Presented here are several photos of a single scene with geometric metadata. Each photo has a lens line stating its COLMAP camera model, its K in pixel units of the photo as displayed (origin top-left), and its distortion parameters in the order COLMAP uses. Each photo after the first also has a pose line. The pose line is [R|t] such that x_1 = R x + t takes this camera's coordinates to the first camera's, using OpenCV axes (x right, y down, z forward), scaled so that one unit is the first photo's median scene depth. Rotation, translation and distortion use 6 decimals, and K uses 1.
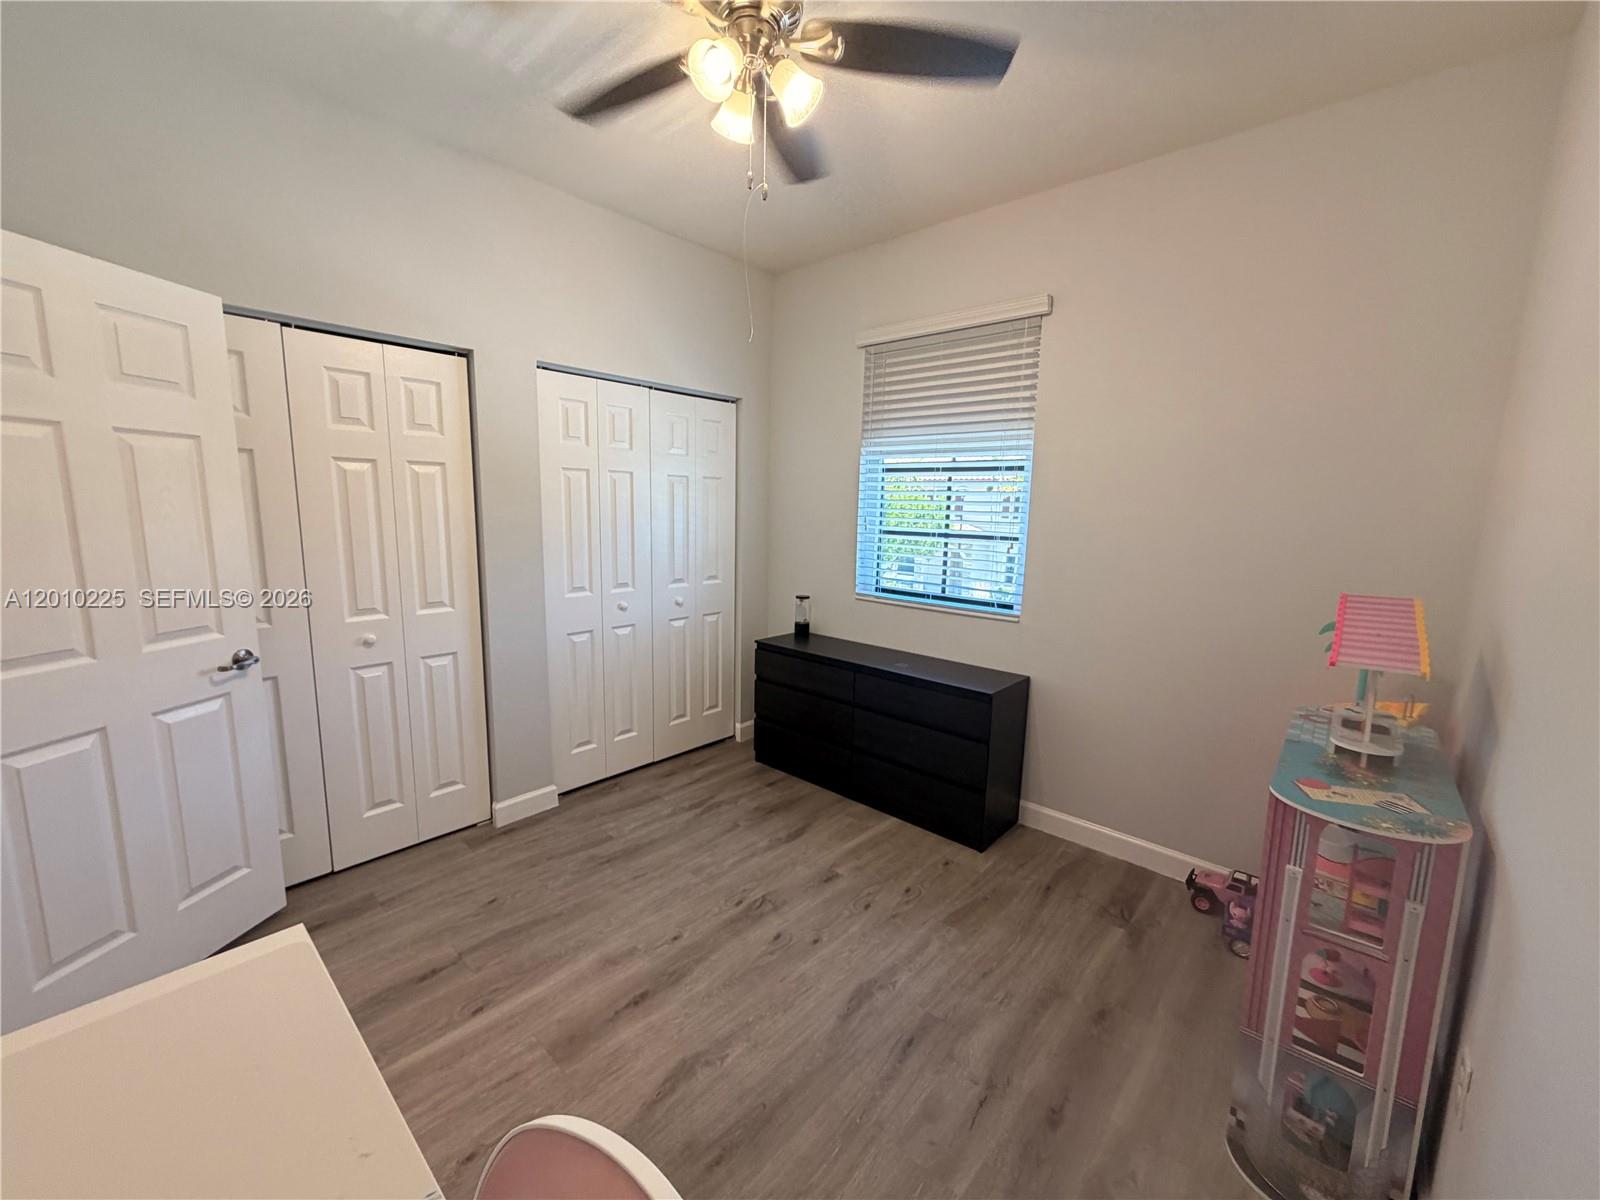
lens RADIAL K [[636.1, 0, 794.0], [0, 636.1, 598.3], [0, 0, 1]] dist [-0.001964, 0.000001]
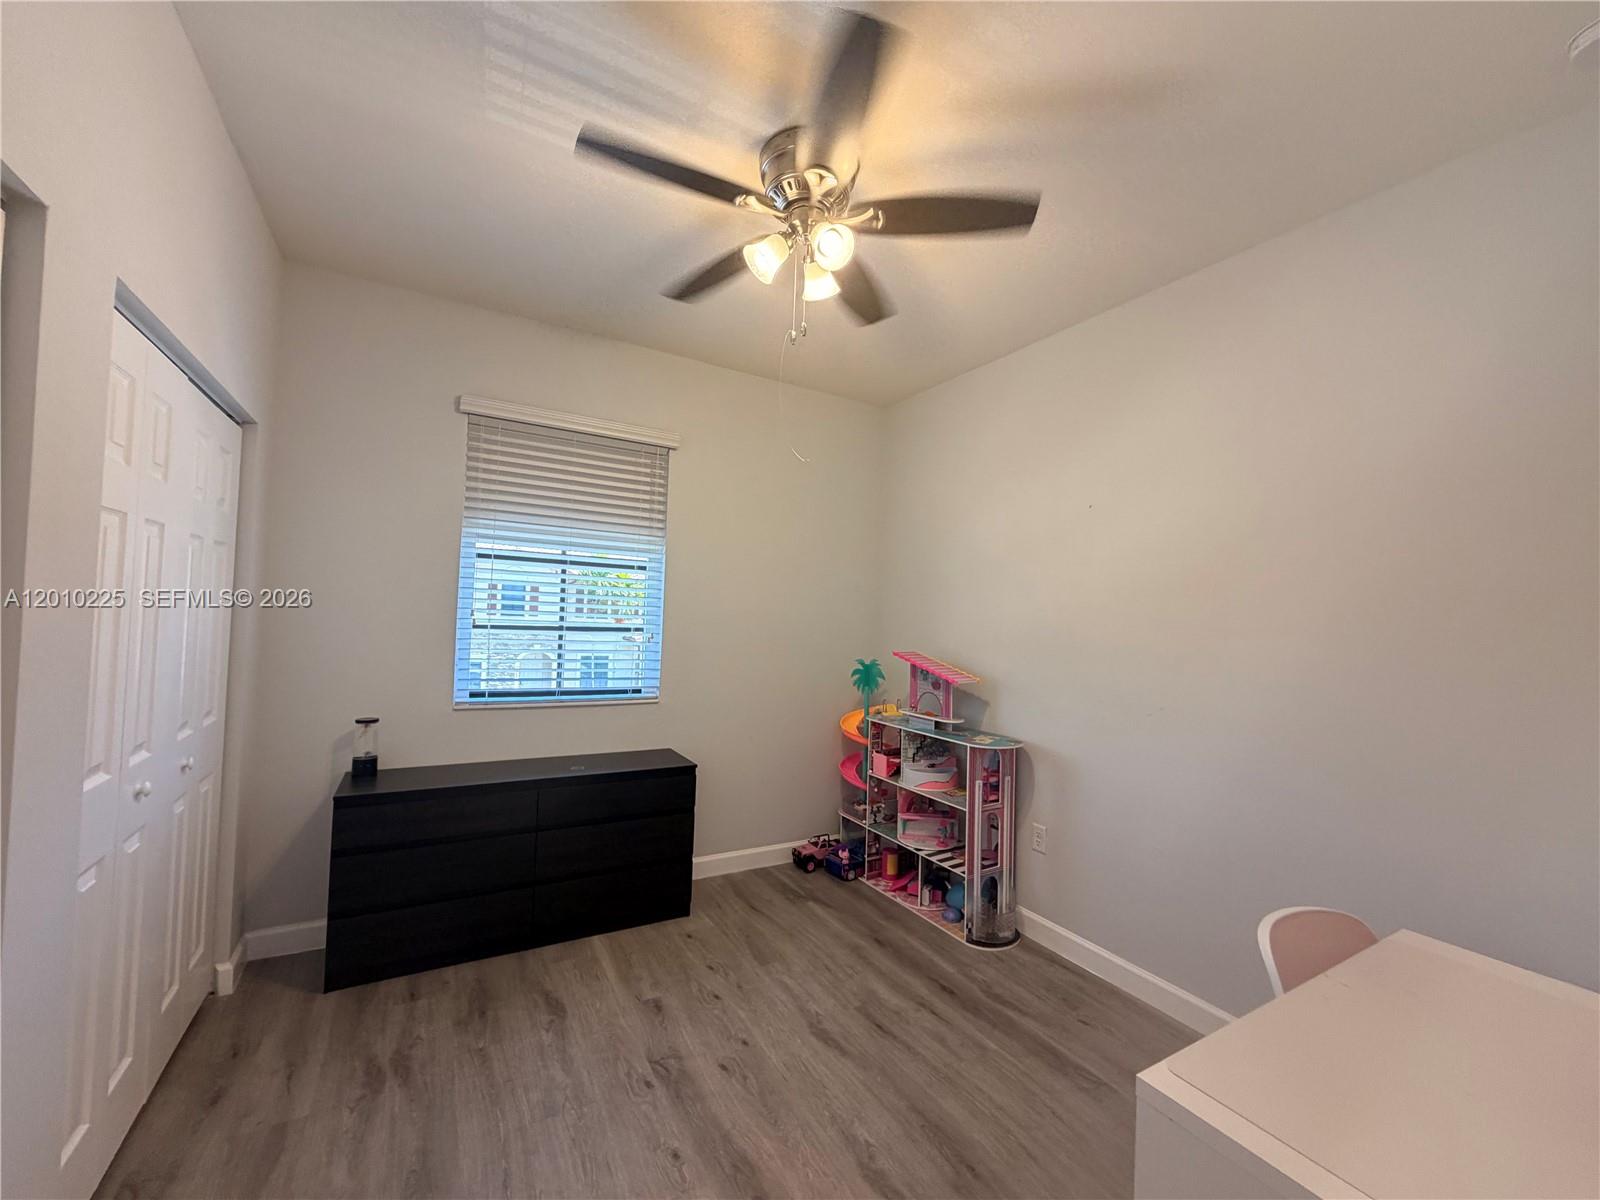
lens RADIAL K [[636.1, 0, 795.0], [0, 636.1, 598.9], [0, 0, 1]] dist [-0.001964, 0.000001]
pose [[0.308797, 0.015304, 0.951005, -0.681479], [0.109561, 0.992642, -0.051549, -0.063403], [-0.944797, 0.120111, 0.304848, 0.419377]]
